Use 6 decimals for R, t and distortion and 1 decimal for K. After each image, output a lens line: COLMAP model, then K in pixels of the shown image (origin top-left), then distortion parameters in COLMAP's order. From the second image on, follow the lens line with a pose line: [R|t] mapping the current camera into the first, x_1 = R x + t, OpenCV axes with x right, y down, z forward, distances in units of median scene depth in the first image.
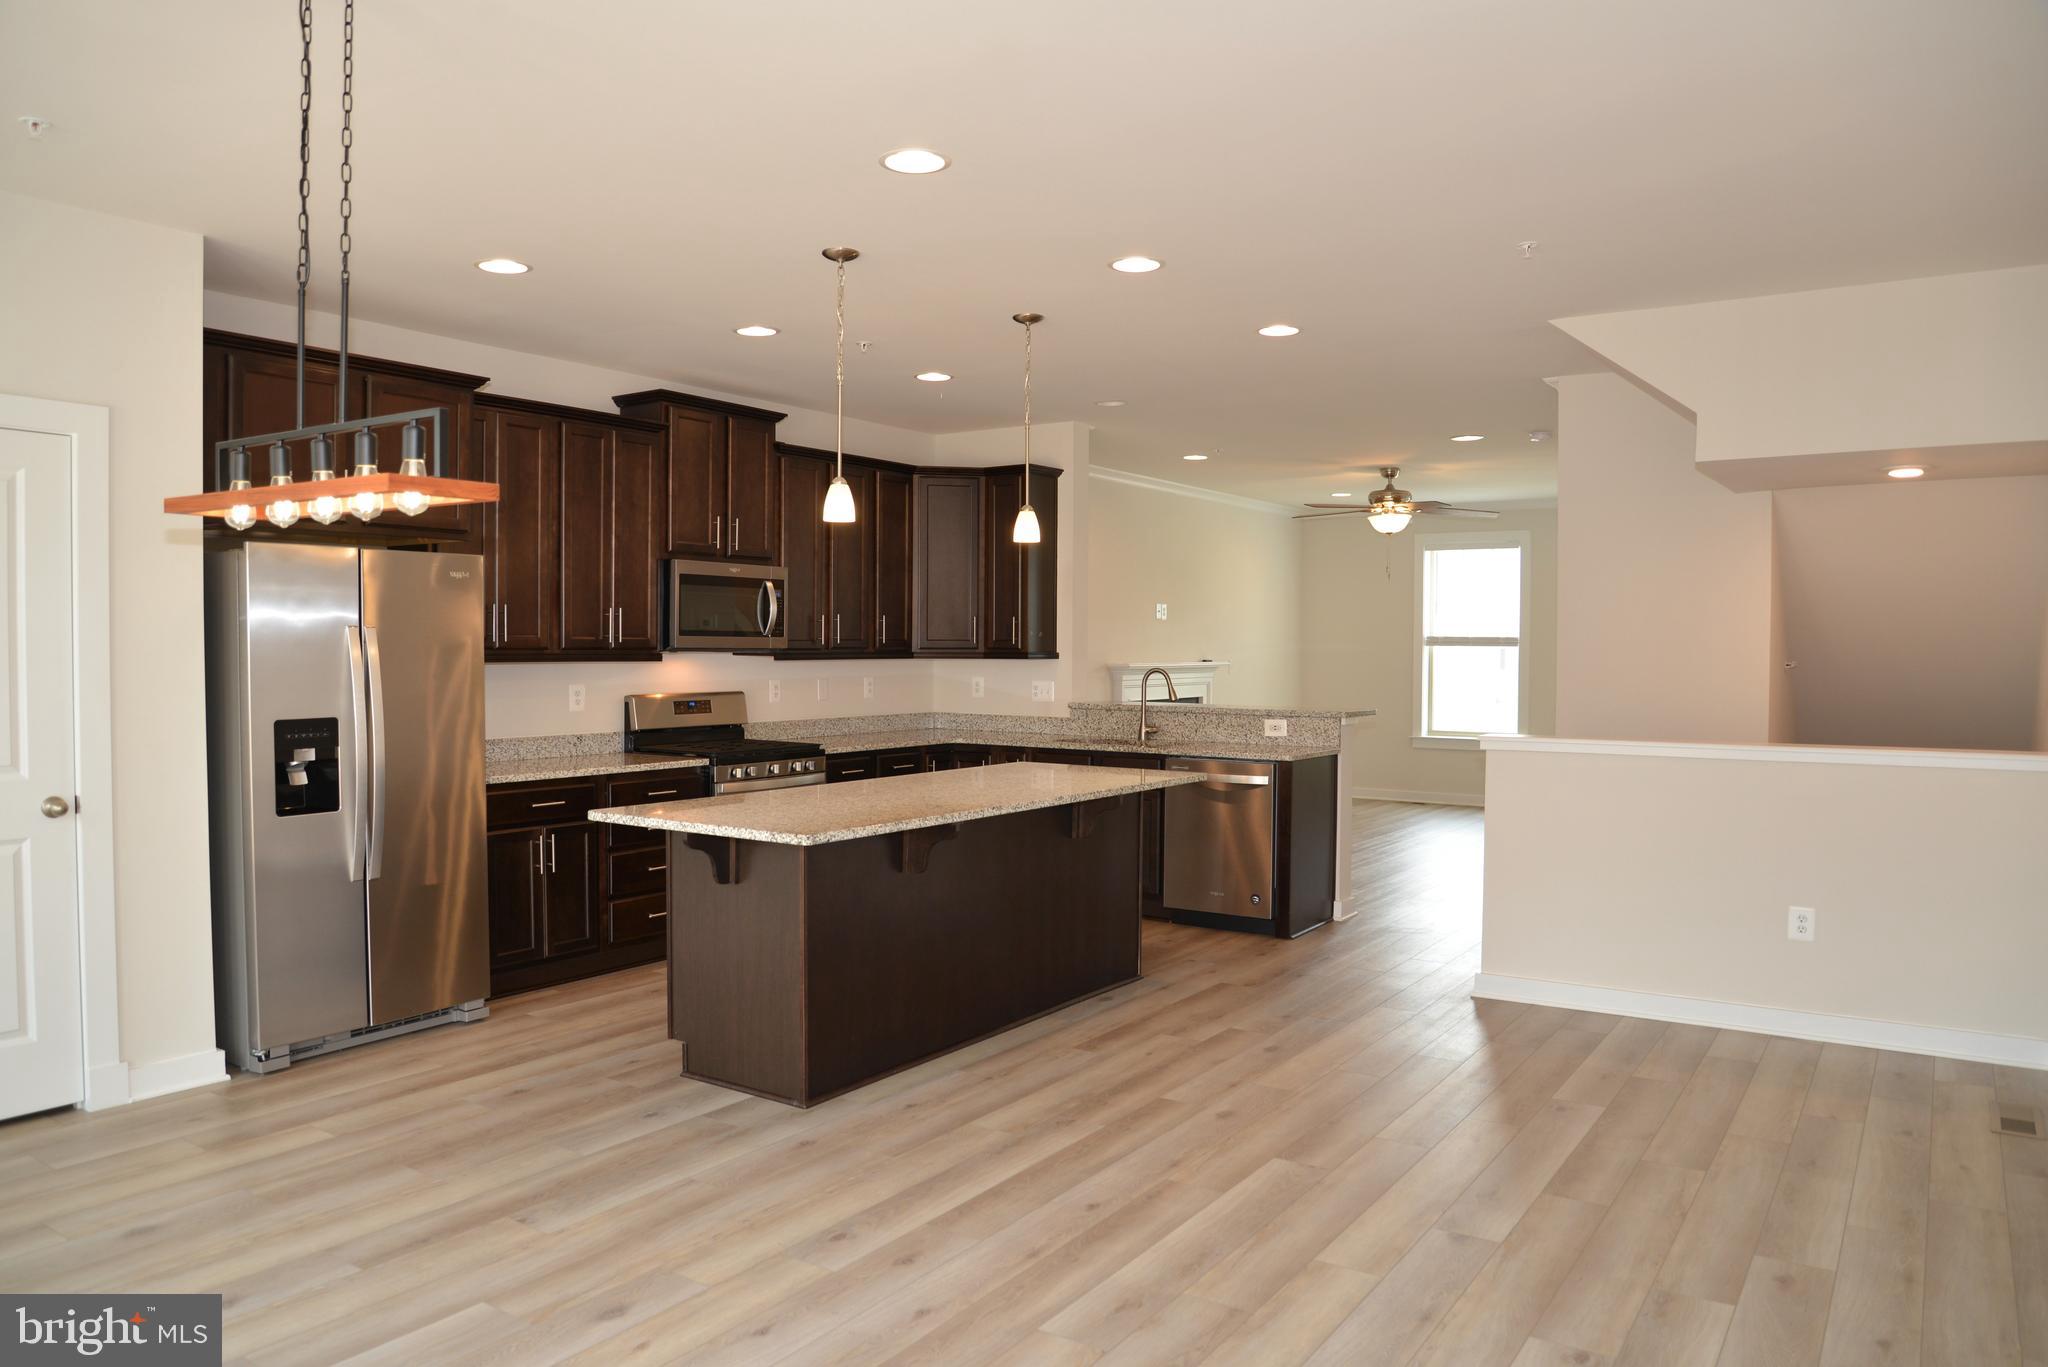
lens RADIAL K [[1419.4, 0, 1024.0], [0, 1419.4, 683.5], [0, 0, 1]] dist [-0.092995, 0.046054]
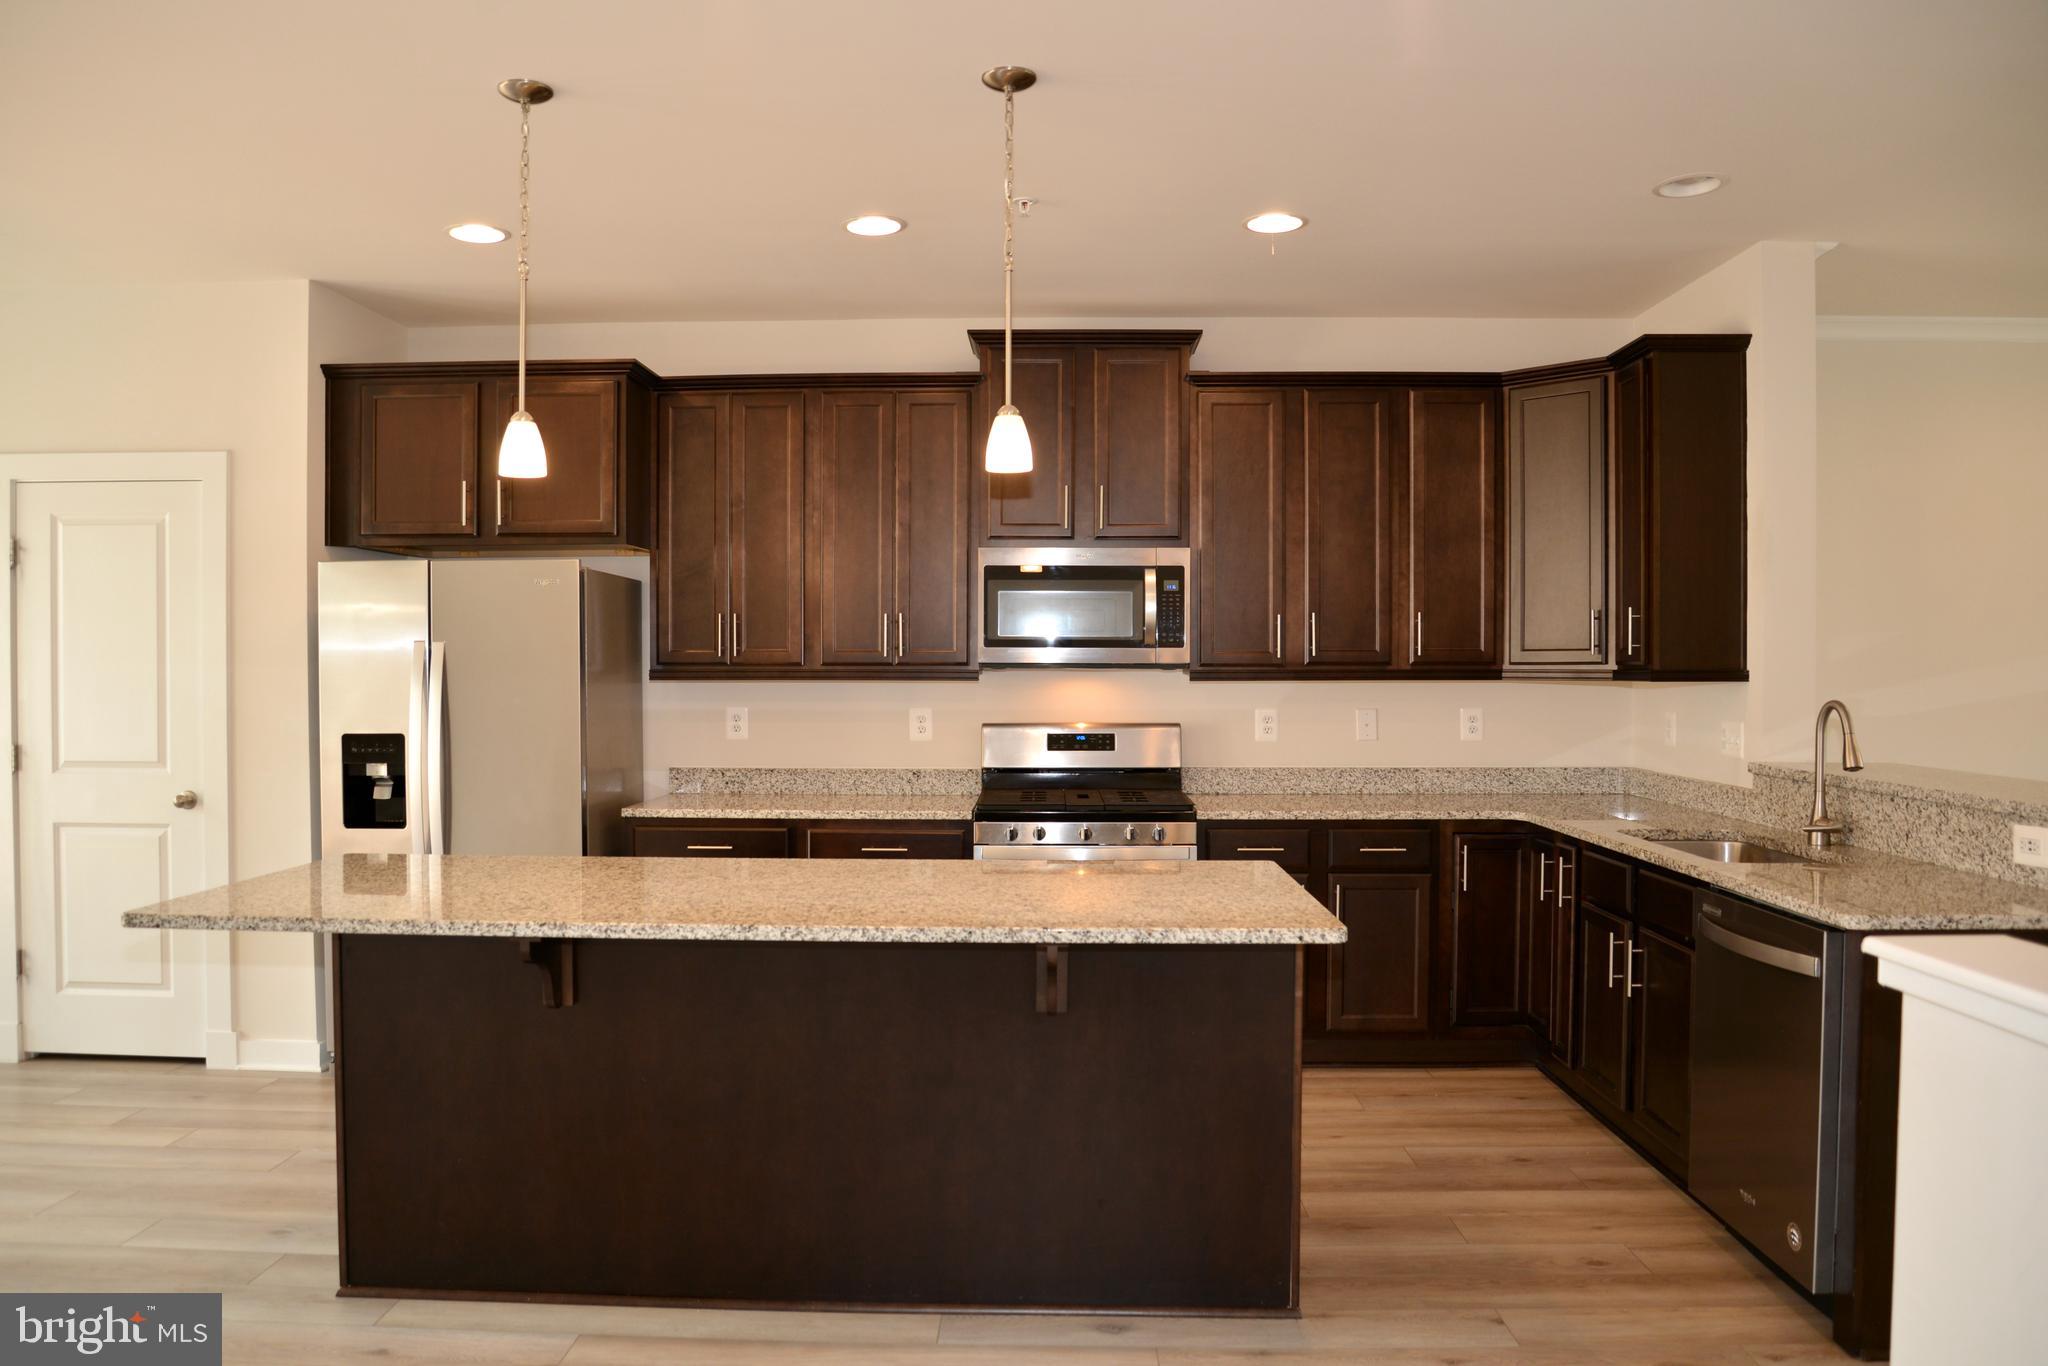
lens RADIAL K [[1419.4, 0, 1024.0], [0, 1419.4, 683.0], [0, 0, 1]] dist [-0.092995, 0.046054]
pose [[0.533311, 0.004873, -0.845905, 0.498533], [-0.019635, 0.999785, -0.006620, -0.011705], [0.845691, 0.020140, 0.533293, 0.726786]]
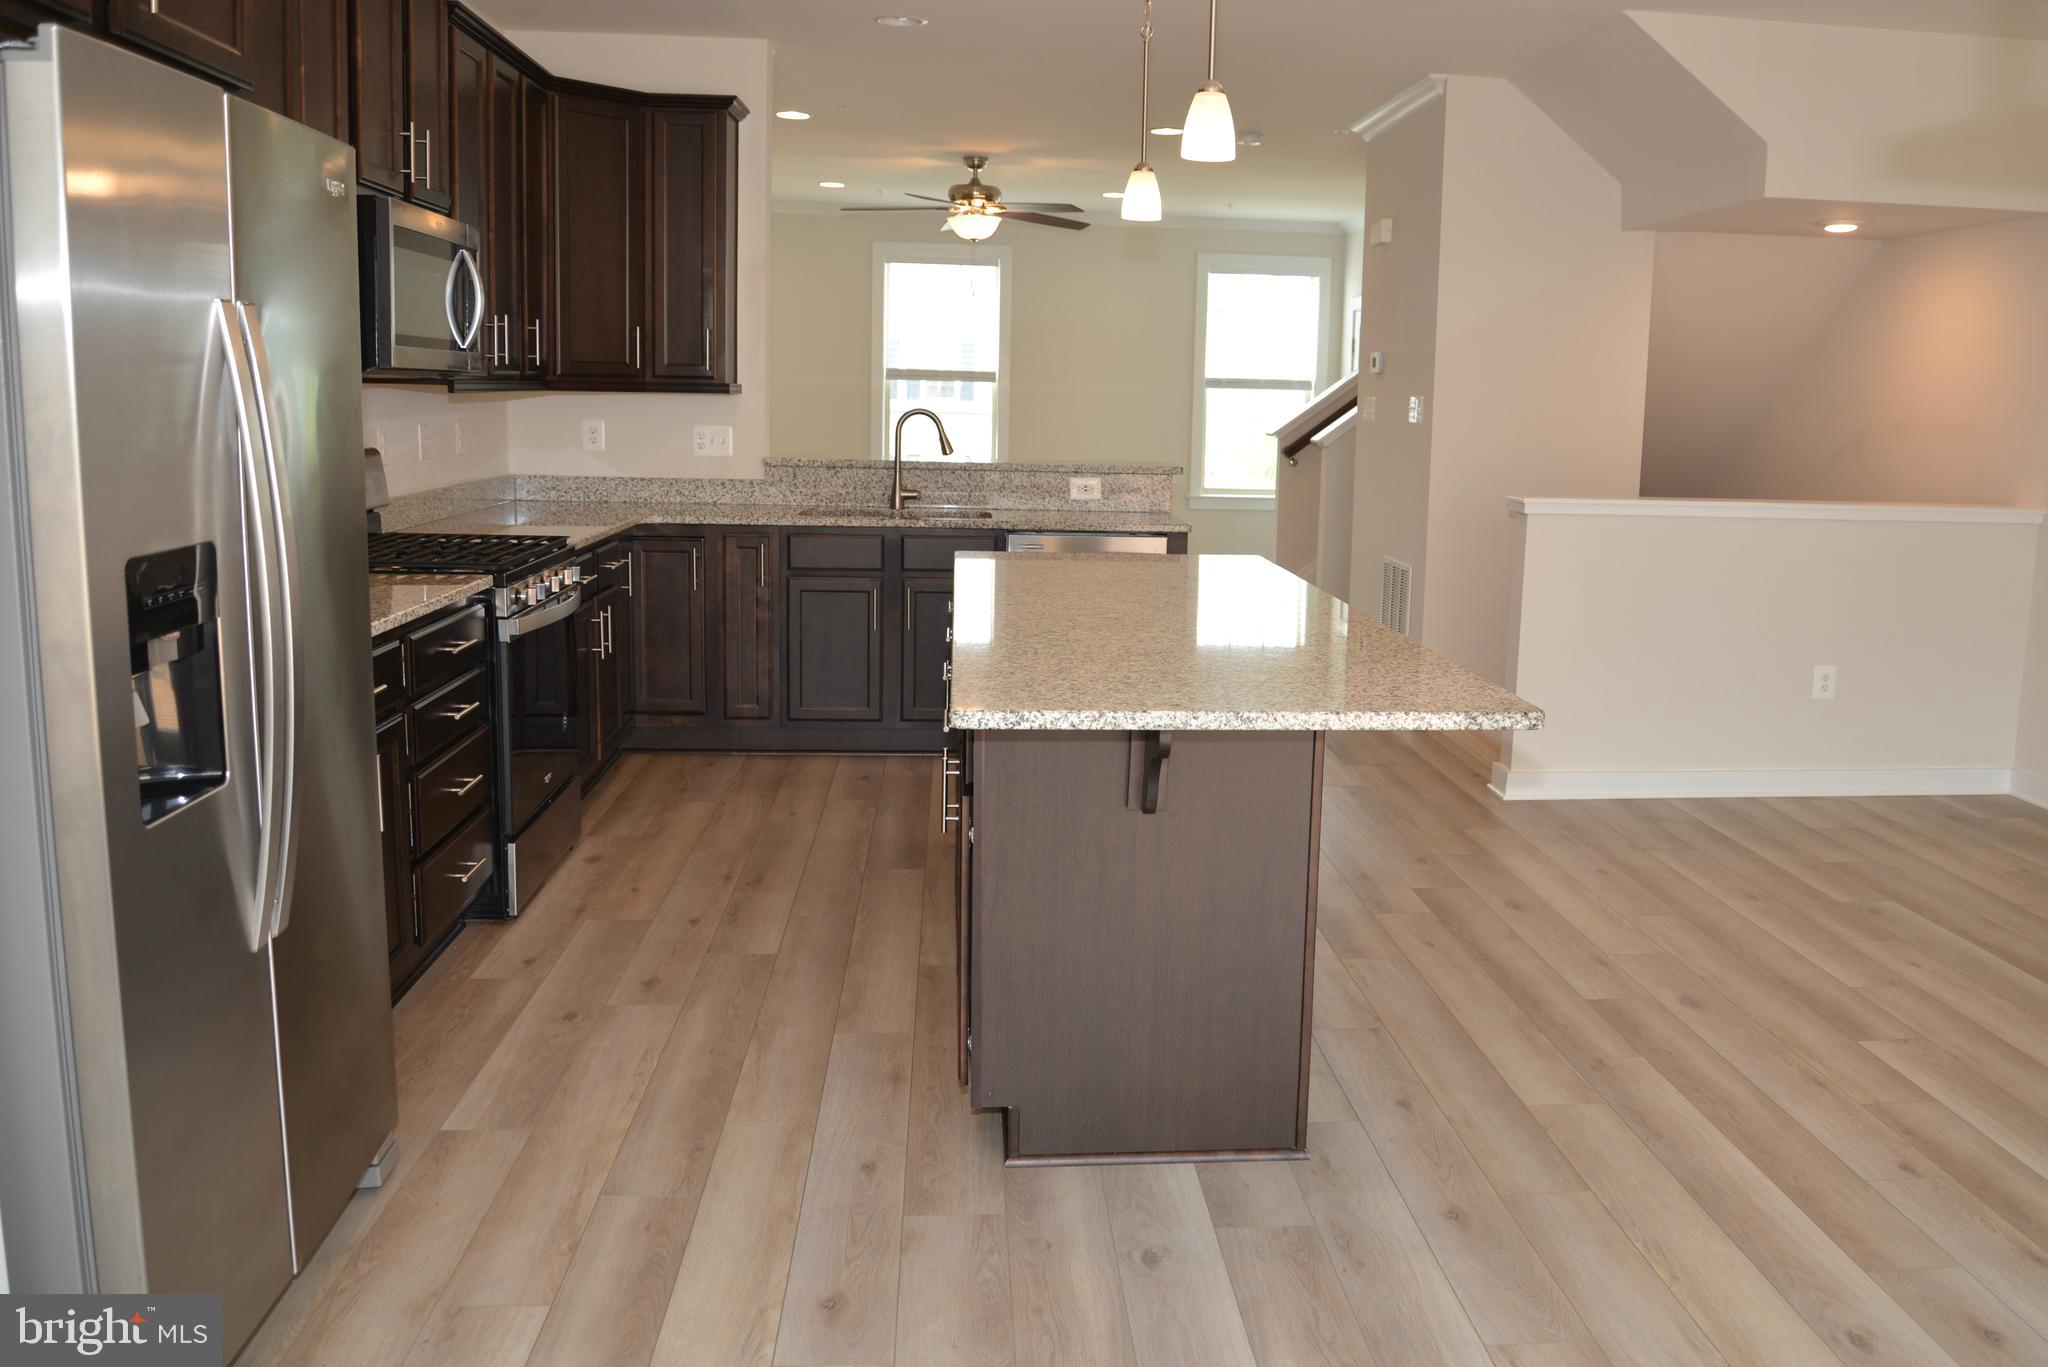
lens RADIAL K [[1575.3, 0, 1135.5], [0, 1575.3, 645.2], [0, 0, 1]] dist [-0.082875, 0.002853]
pose [[0.760312, -0.087254, 0.643671, -0.493876], [-0.005642, 0.990012, 0.140867, -0.006770], [-0.649534, -0.110734, 0.752226, 0.452396]]
